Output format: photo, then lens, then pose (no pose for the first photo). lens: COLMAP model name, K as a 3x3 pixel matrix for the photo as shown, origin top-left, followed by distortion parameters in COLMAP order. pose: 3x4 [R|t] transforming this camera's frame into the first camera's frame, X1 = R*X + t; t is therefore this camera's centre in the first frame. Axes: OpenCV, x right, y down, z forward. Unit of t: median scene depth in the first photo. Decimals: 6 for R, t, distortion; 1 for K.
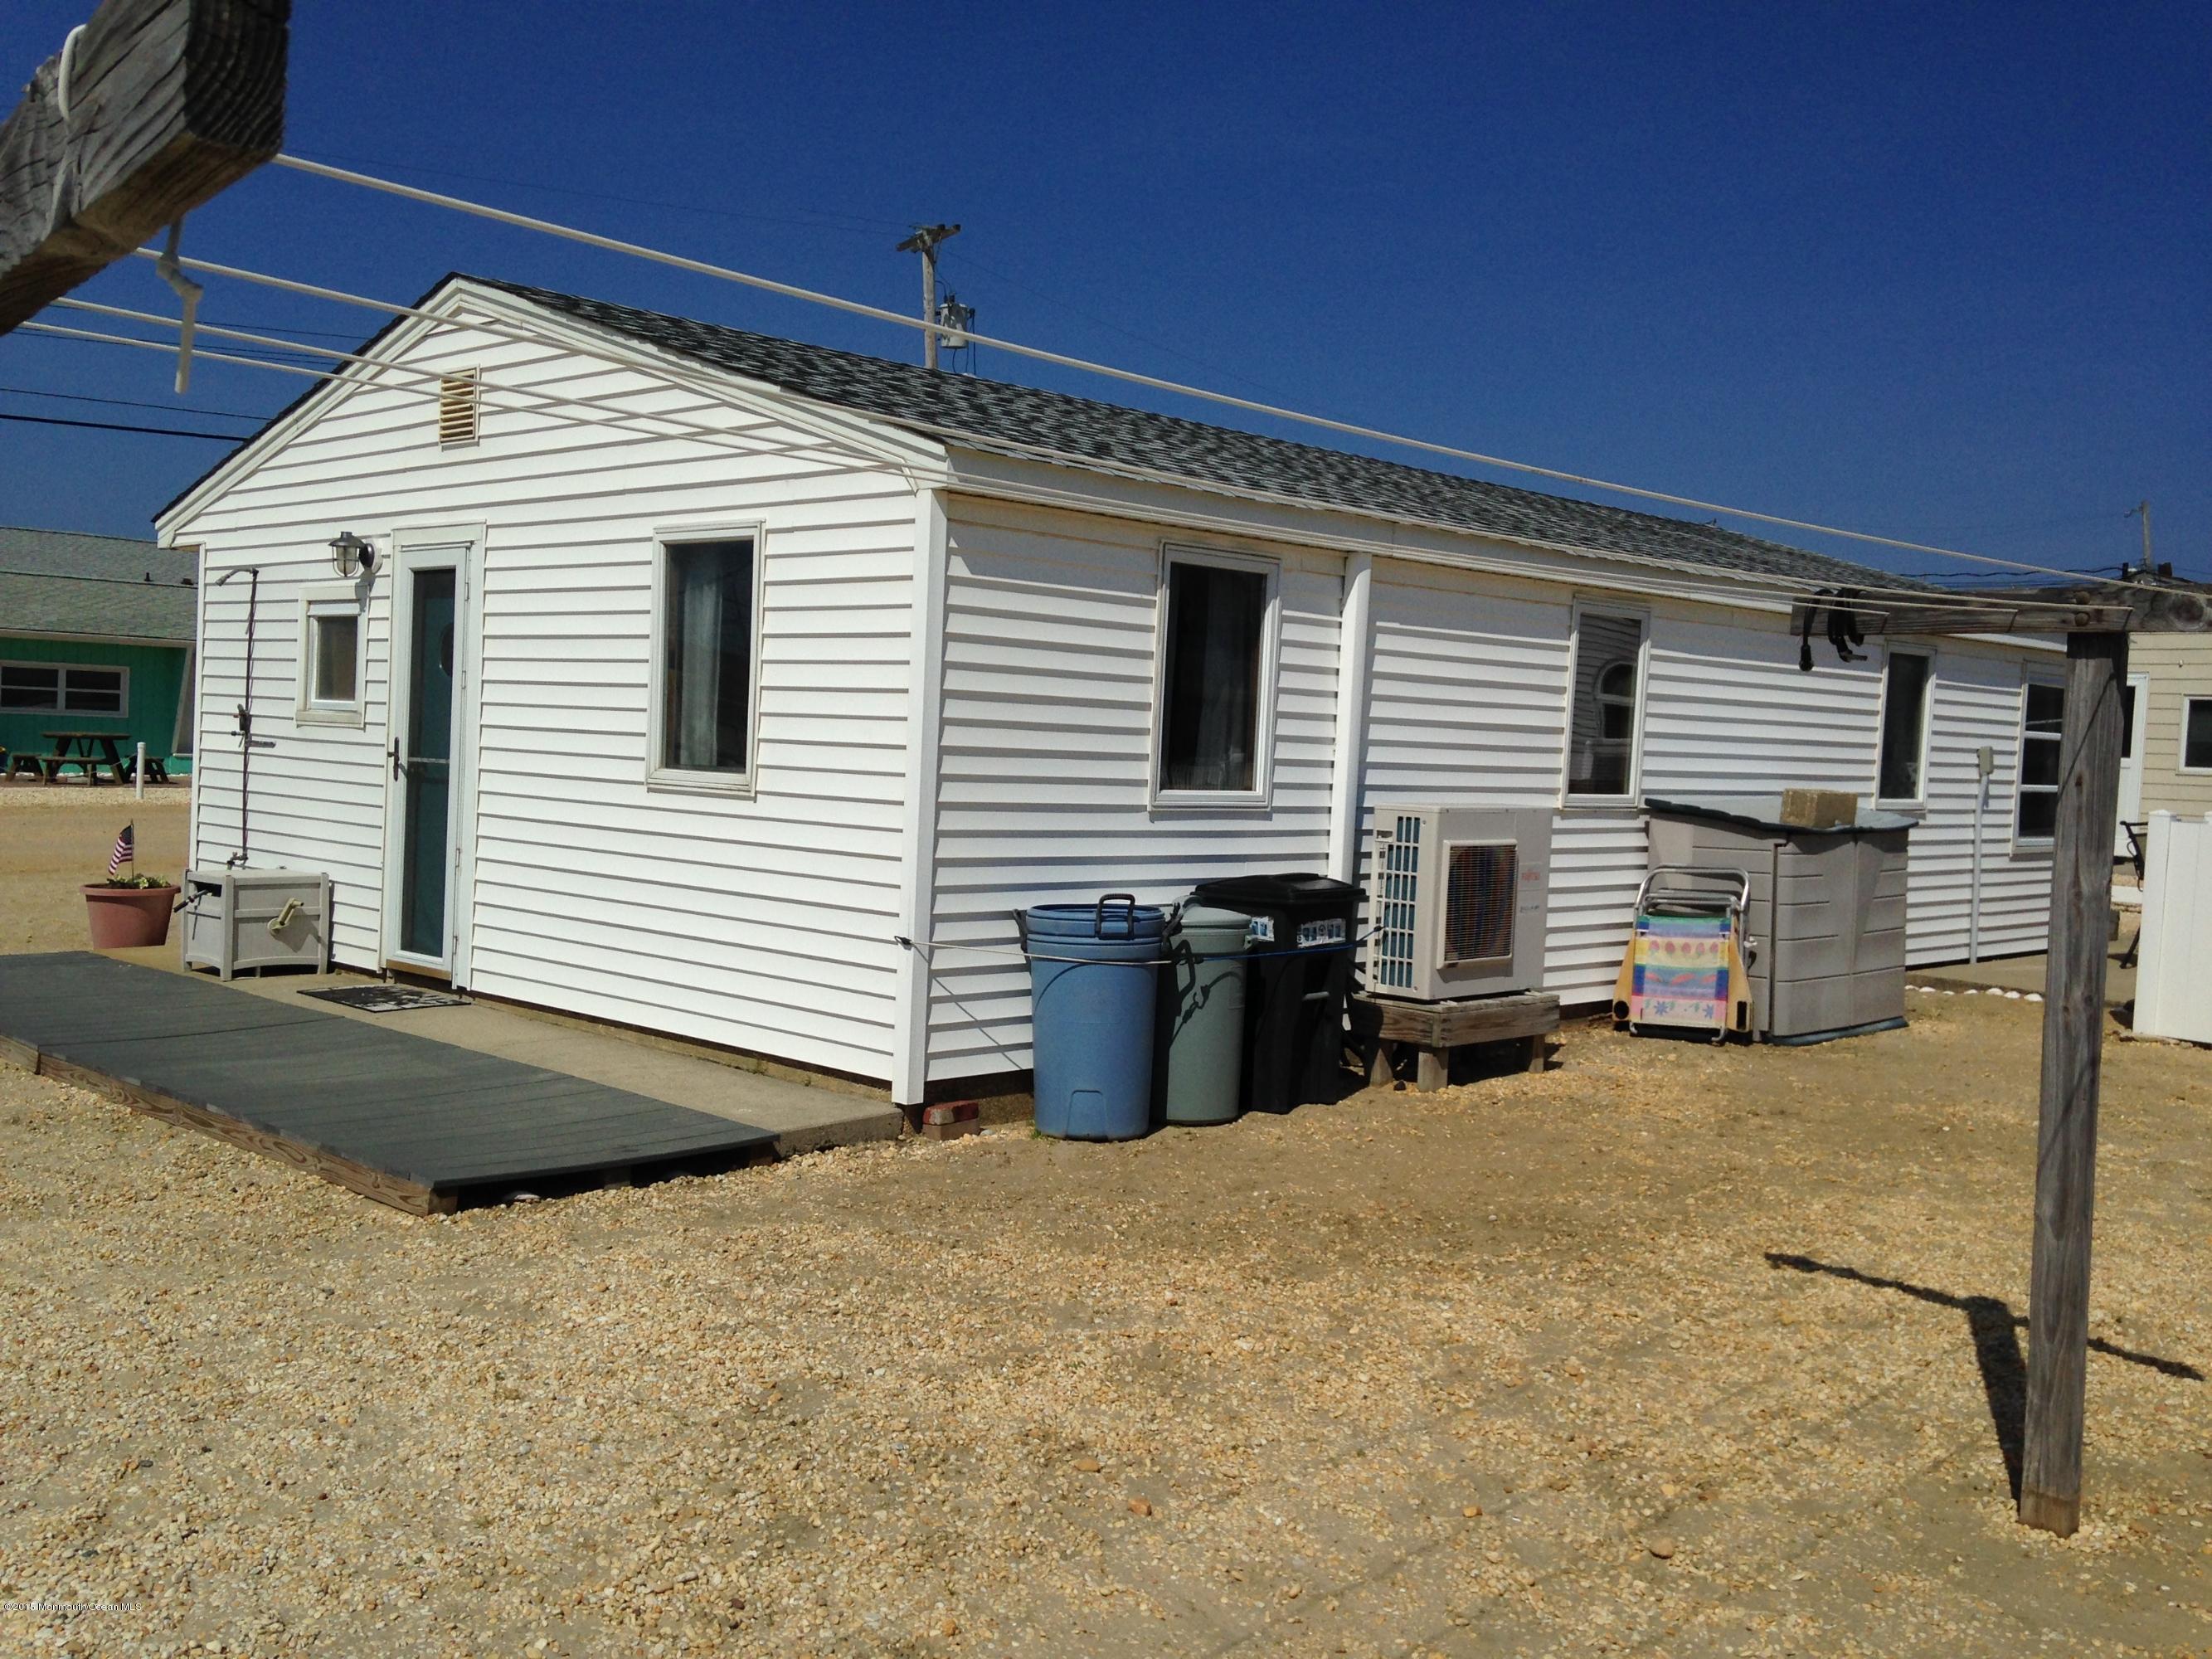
lens RADIAL K [[2048.2, 0, 1107.8], [0, 2048.2, 806.7], [0, 0, 1]] dist [0.082433, 0.000000]
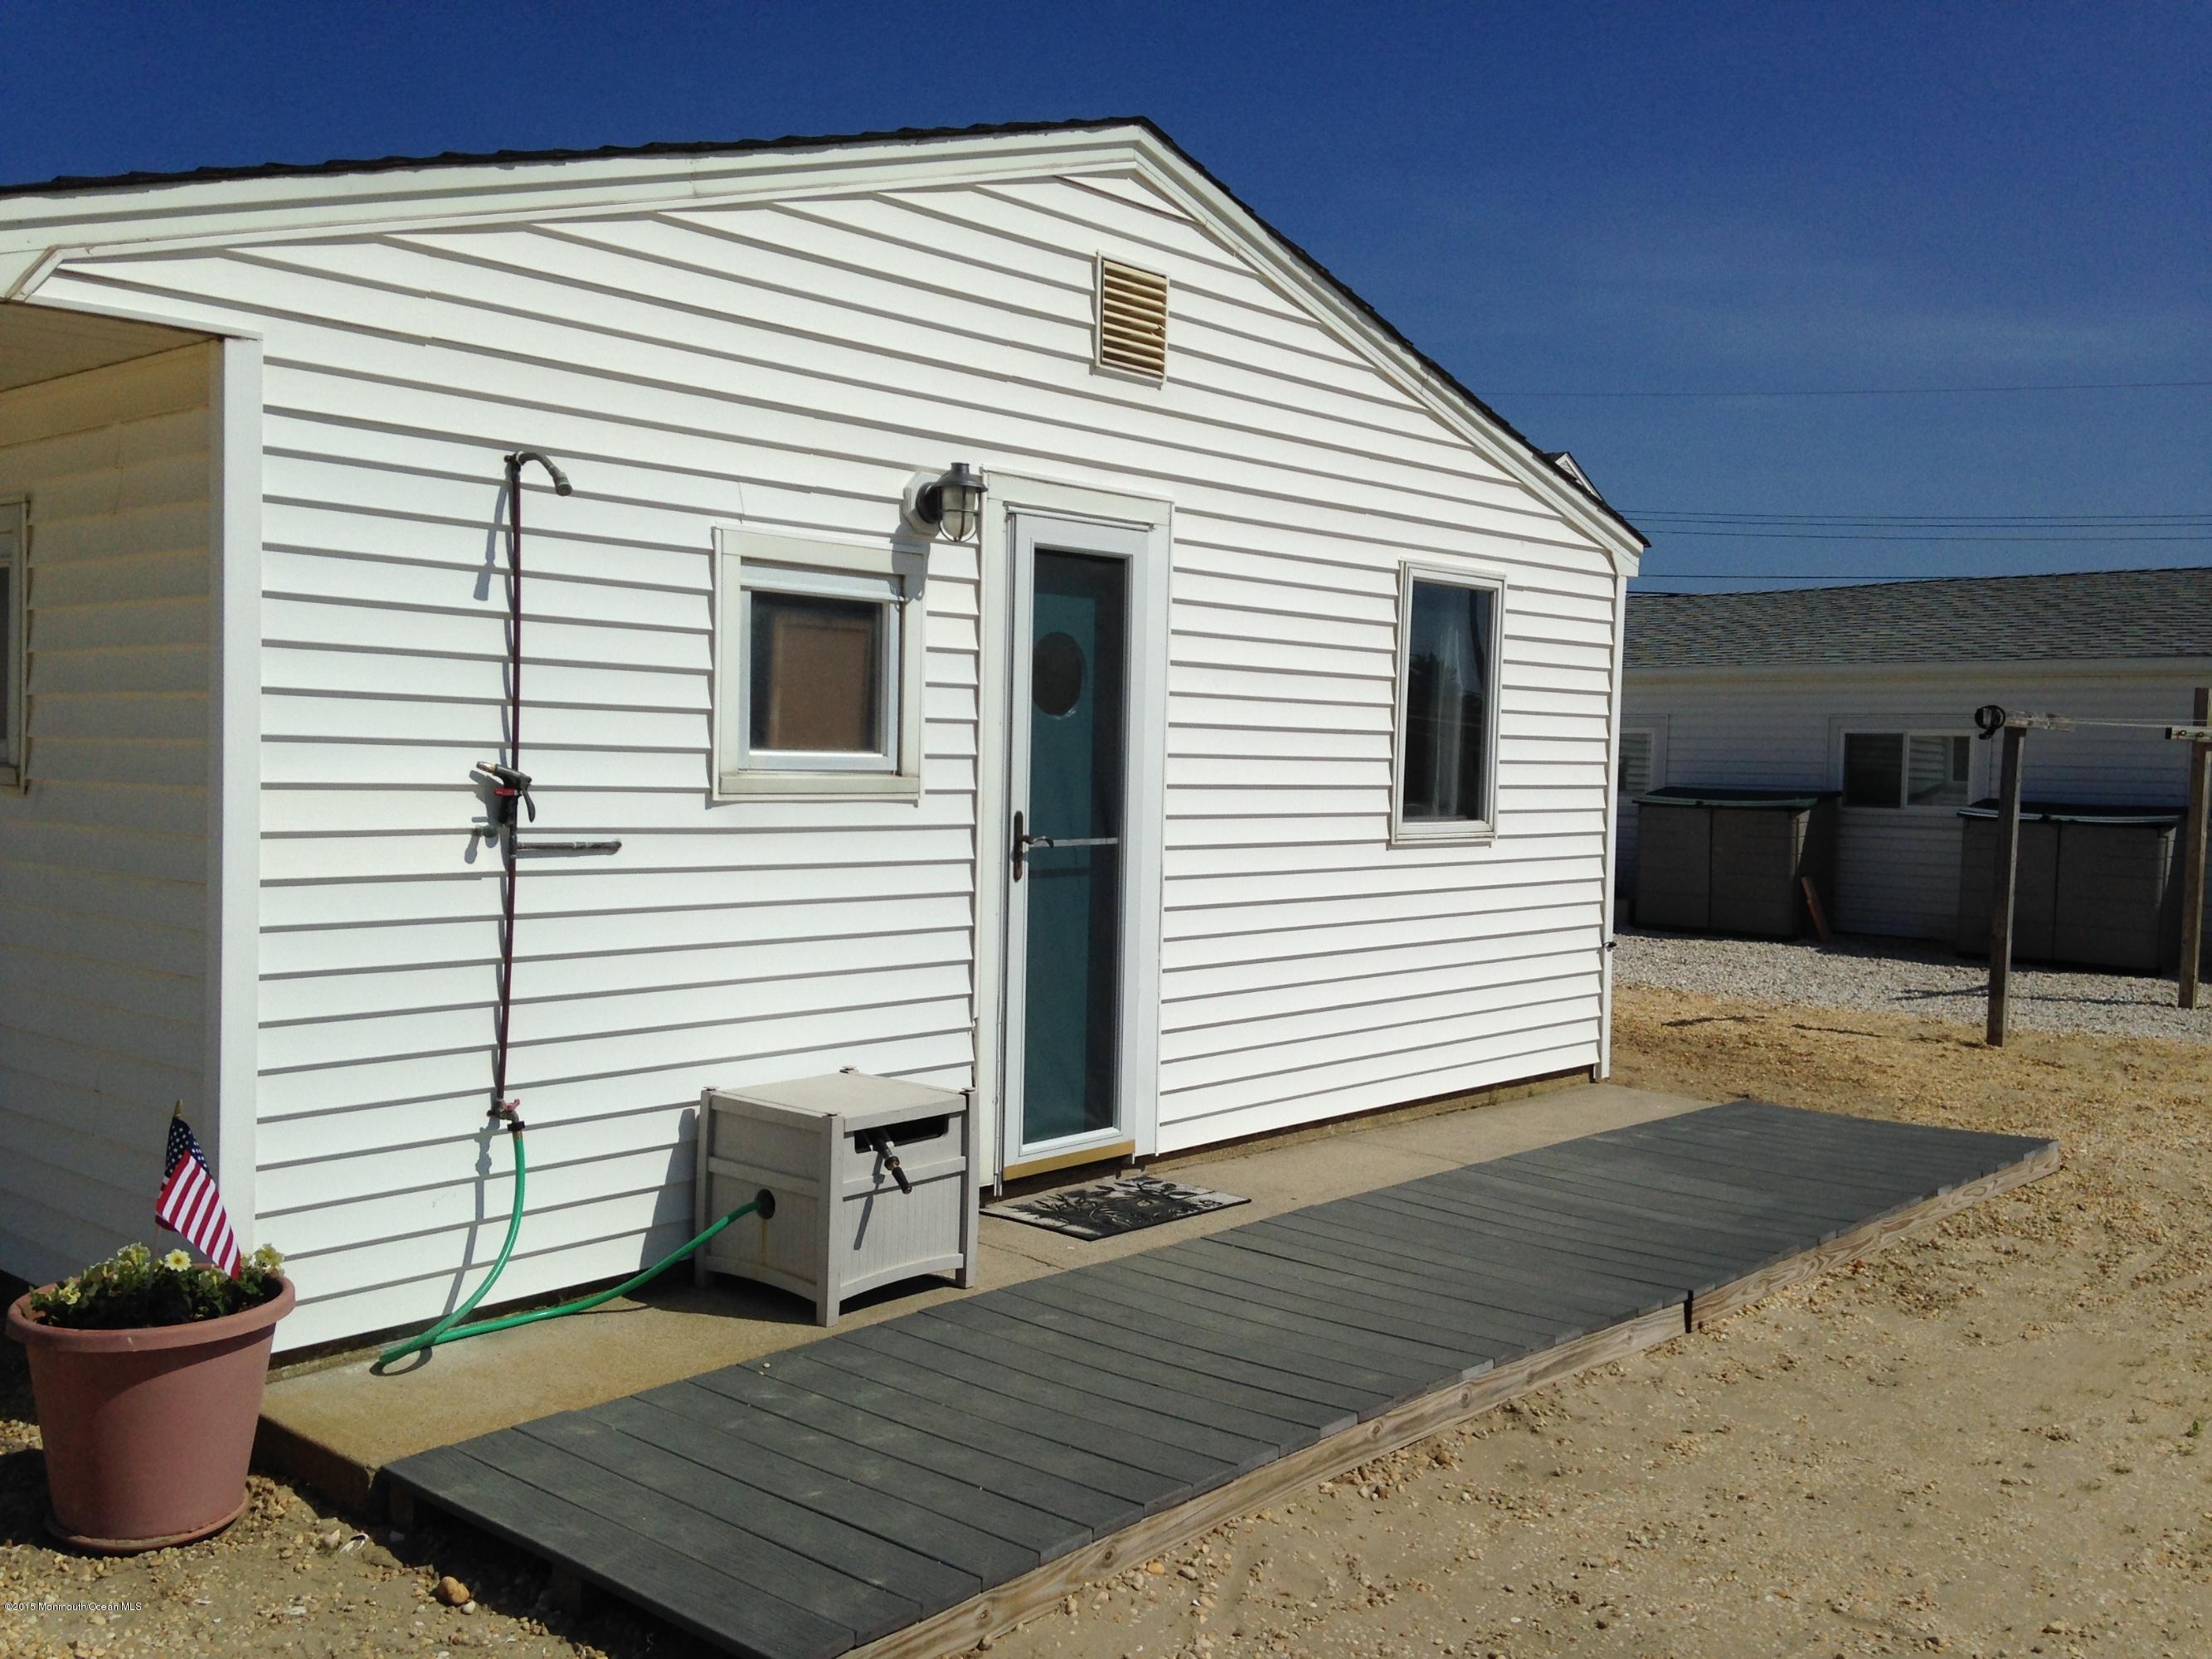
lens RADIAL K [[2048.2, 0, 1105.3], [0, 2048.2, 848.6], [0, 0, 1]] dist [0.082433, 0.000000]
pose [[-0.049202, -0.082031, 0.995415, -1.117820], [0.017791, 0.996392, 0.082990, -0.084880], [-0.998630, 0.021793, -0.047565, 1.164733]]
